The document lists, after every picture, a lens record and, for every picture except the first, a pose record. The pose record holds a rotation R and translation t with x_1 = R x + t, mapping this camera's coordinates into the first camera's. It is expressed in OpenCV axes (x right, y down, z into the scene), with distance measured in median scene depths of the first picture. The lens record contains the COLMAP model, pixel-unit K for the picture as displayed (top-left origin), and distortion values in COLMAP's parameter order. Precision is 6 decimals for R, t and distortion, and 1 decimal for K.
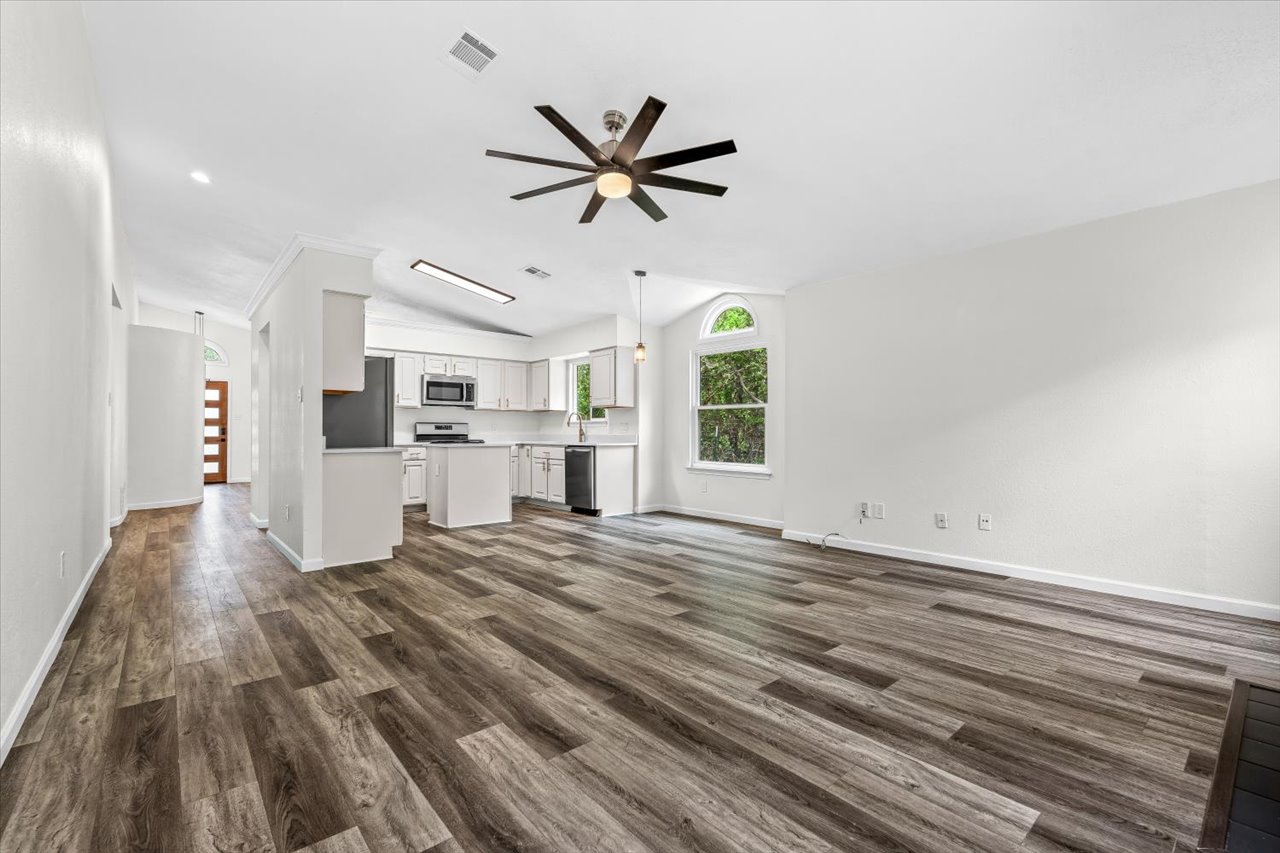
lens RADIAL K [[565.6, 0, 630.2], [0, 565.6, 425.3], [0, 0, 1]] dist [-0.003921, 0.000071]
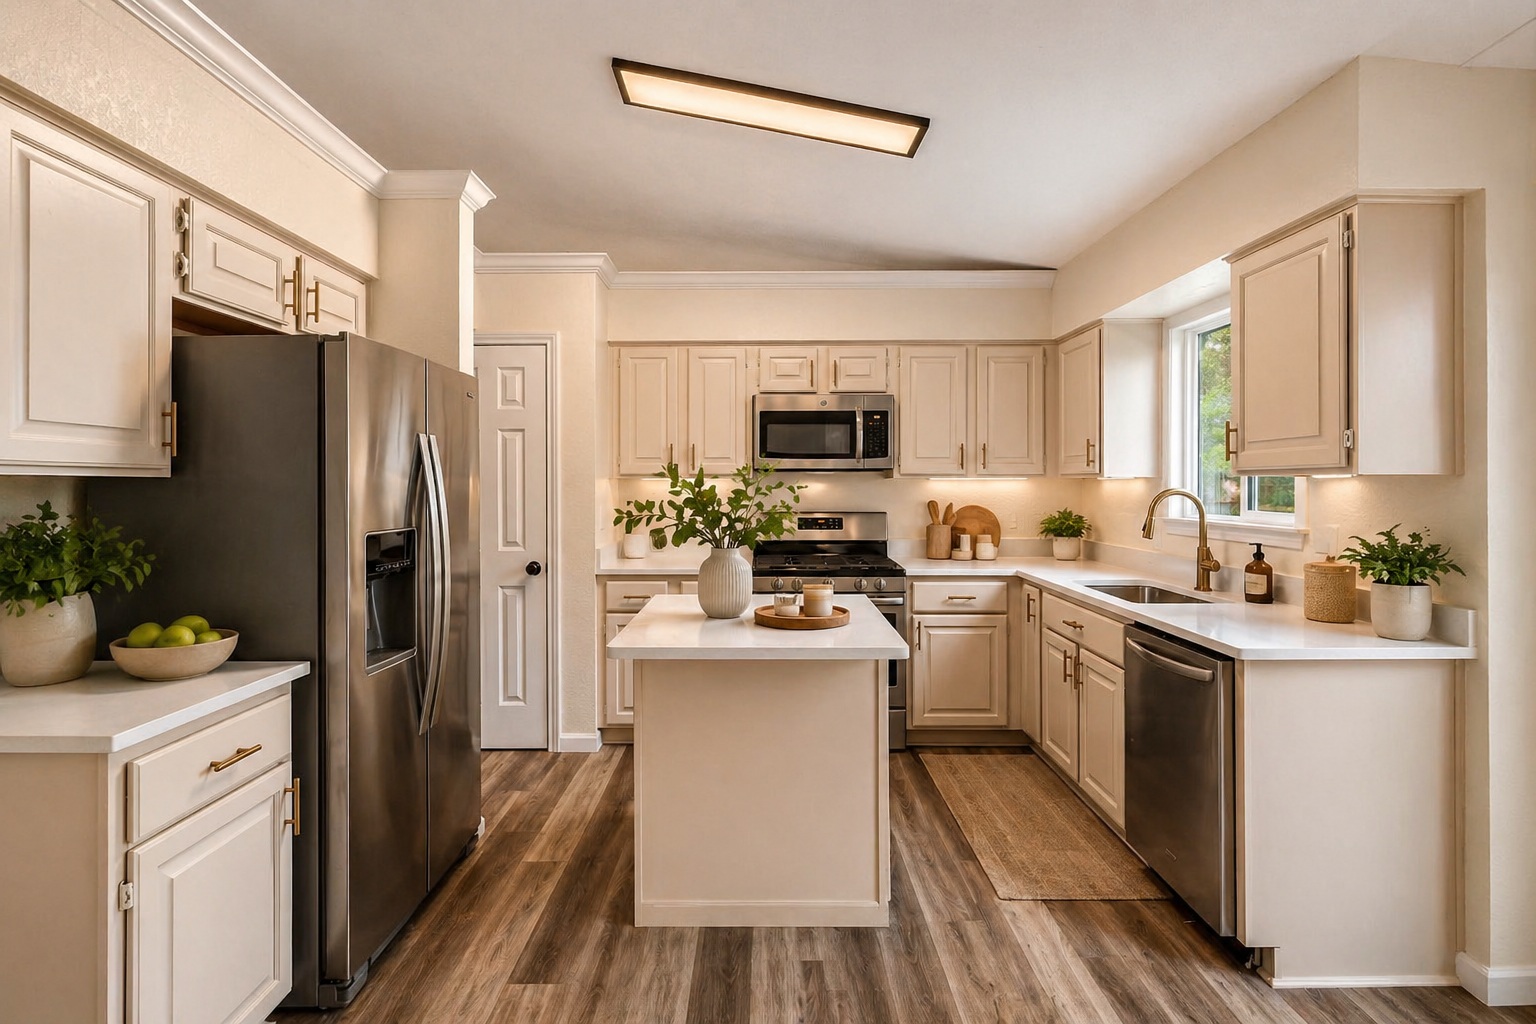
lens RADIAL K [[747.1, 0, 790.1], [0, 747.1, 468.3], [0, 0, 1]] dist [-0.001775, -0.001466]
pose [[0.780928, -0.012043, -0.624505, -0.022963], [0.011920, 0.999919, -0.004376, -0.066591], [0.624507, -0.004026, 0.781009, 1.121977]]
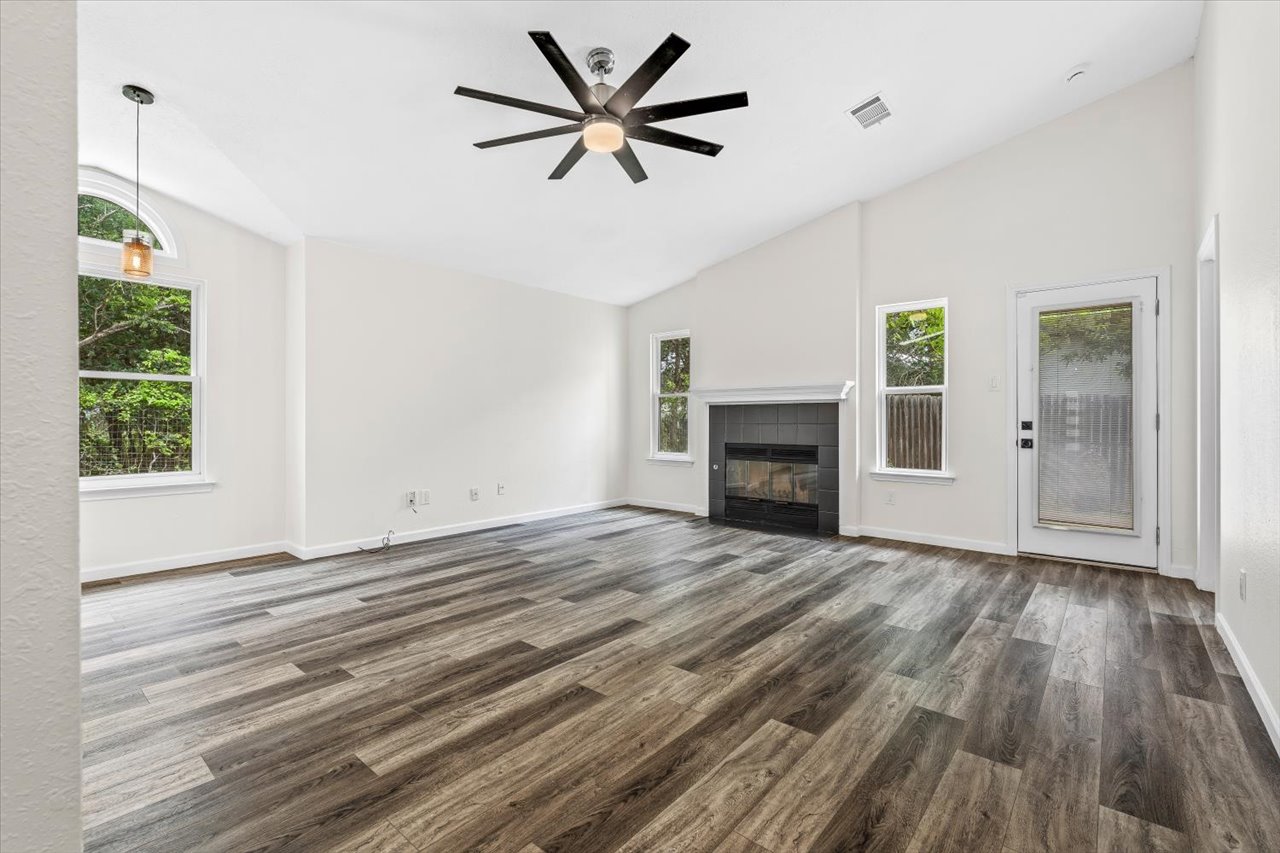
lens RADIAL K [[565.6, 0, 648.5], [0, 565.6, 422.5], [0, 0, 1]] dist [-0.003921, 0.000071]
pose [[-0.185908, -0.003381, 0.982561, -0.764444], [-0.013084, 0.999914, 0.000965, 0.009490], [-0.982480, -0.012676, -0.185937, 0.928534]]
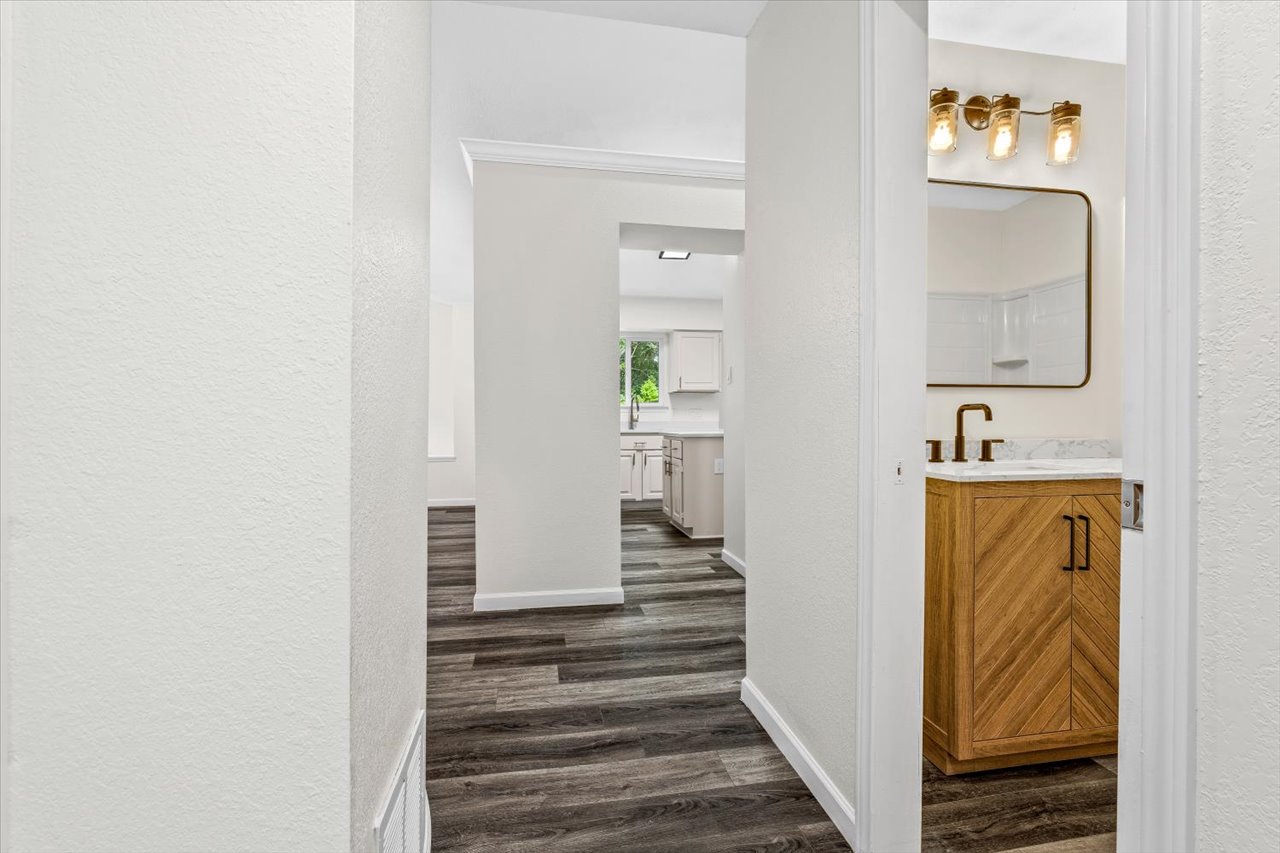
lens RADIAL K [[565.6, 0, 640.3], [0, 565.6, 424.0], [0, 0, 1]] dist [-0.003921, 0.000071]
pose [[0.474207, -0.007150, 0.880384, -1.675115], [-0.013185, 0.999797, 0.015221, 0.014798], [-0.880315, -0.018826, 0.474017, 1.140011]]
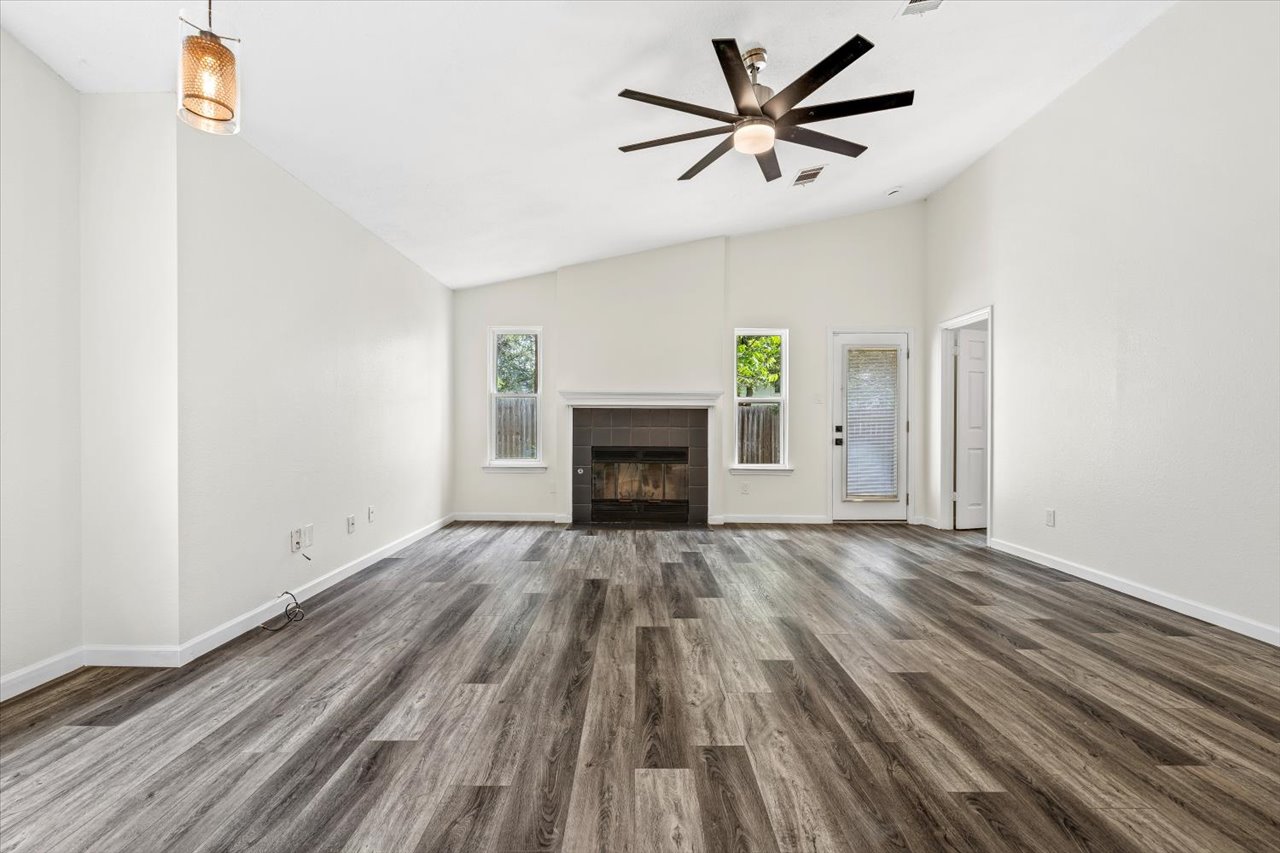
lens RADIAL K [[565.6, 0, 647.3], [0, 565.6, 431.8], [0, 0, 1]] dist [-0.003921, 0.000071]
pose [[-0.783101, -0.013378, 0.621750, -0.374298], [-0.014739, 0.999887, 0.002951, 0.017453], [-0.621719, -0.006853, -0.783210, 1.508680]]
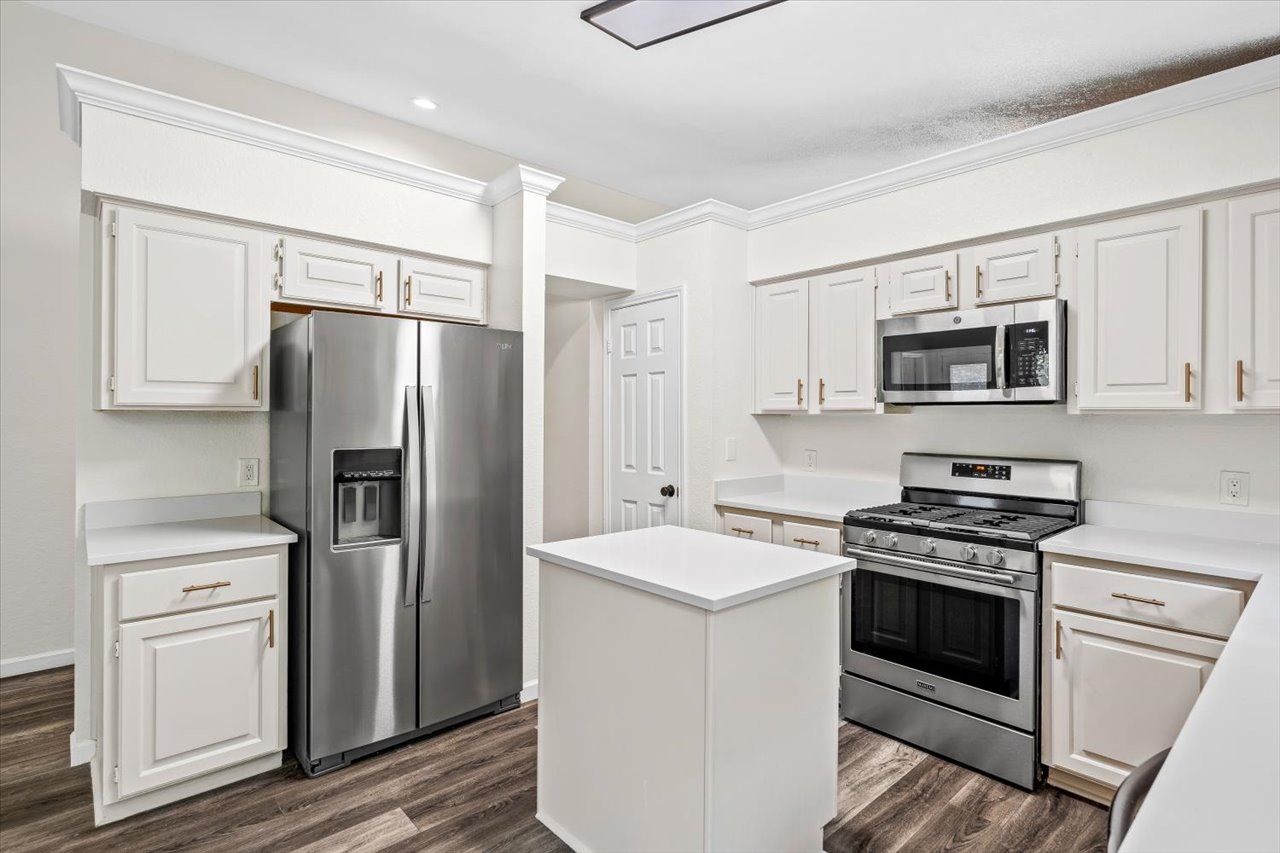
lens RADIAL K [[622.6, 0, 639.3], [0, 622.6, 413.5], [0, 0, 1]] dist [-0.001775, -0.001466]
pose [[0.045956, -0.004421, -0.998934, 0.034954], [0.009944, 0.999943, -0.003968, -0.058450], [0.998894, -0.009751, 0.045997, 1.564281]]
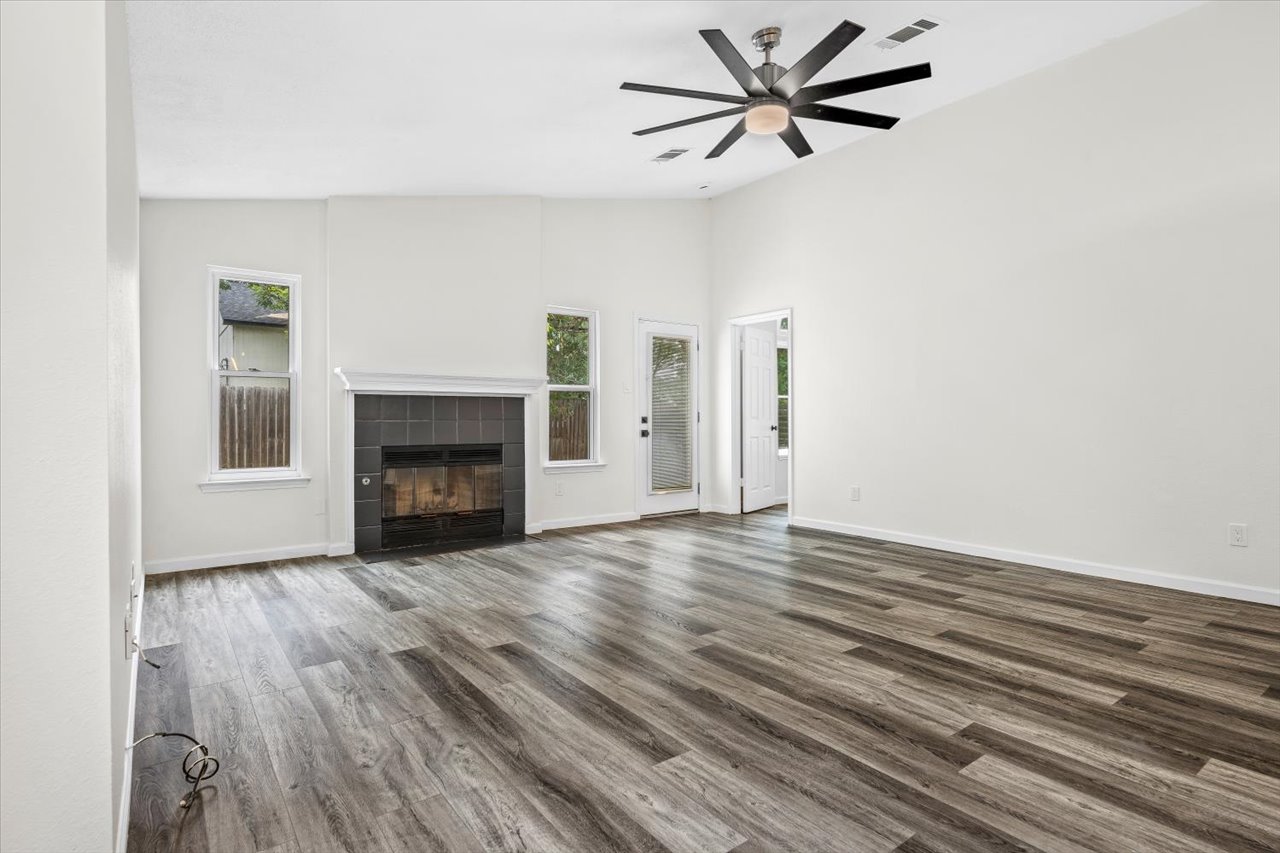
lens RADIAL K [[645.5, 0, 641.9], [0, 645.5, 418.4], [0, 0, 1]] dist [-0.003201, -0.000239]
pose [[-0.999067, -0.001654, 0.043163, 0.095484], [-0.002129, 0.999938, -0.010970, 0.020673], [-0.043142, -0.011051, -0.999008, 1.658328]]
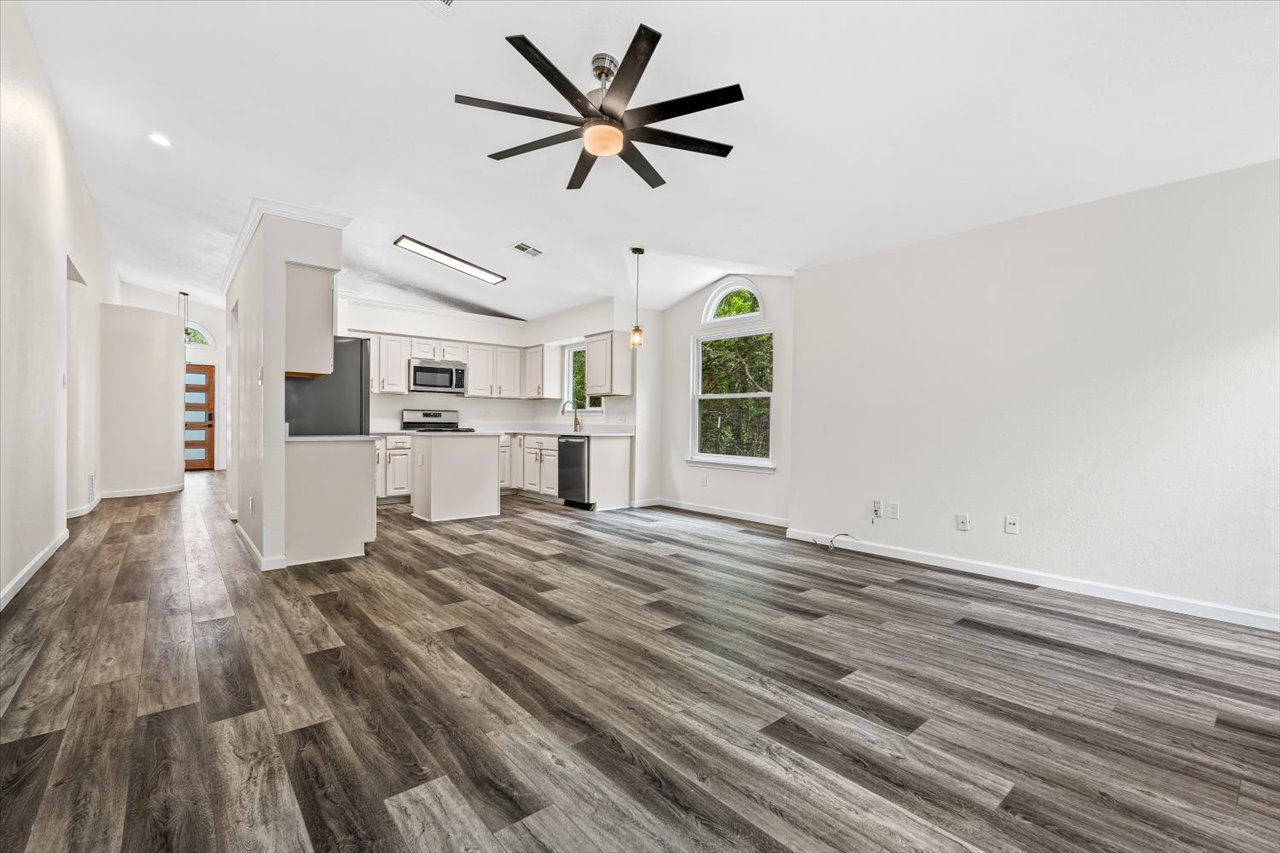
lens RADIAL K [[565.6, 0, 631.2], [0, 565.6, 424.6], [0, 0, 1]] dist [-0.003921, 0.000071]
pose [[0.999933, 0.010761, -0.004277, 0.019563], [-0.010690, 0.999810, 0.016305, 0.001751], [0.004452, -0.016258, 0.999858, 0.095636]]
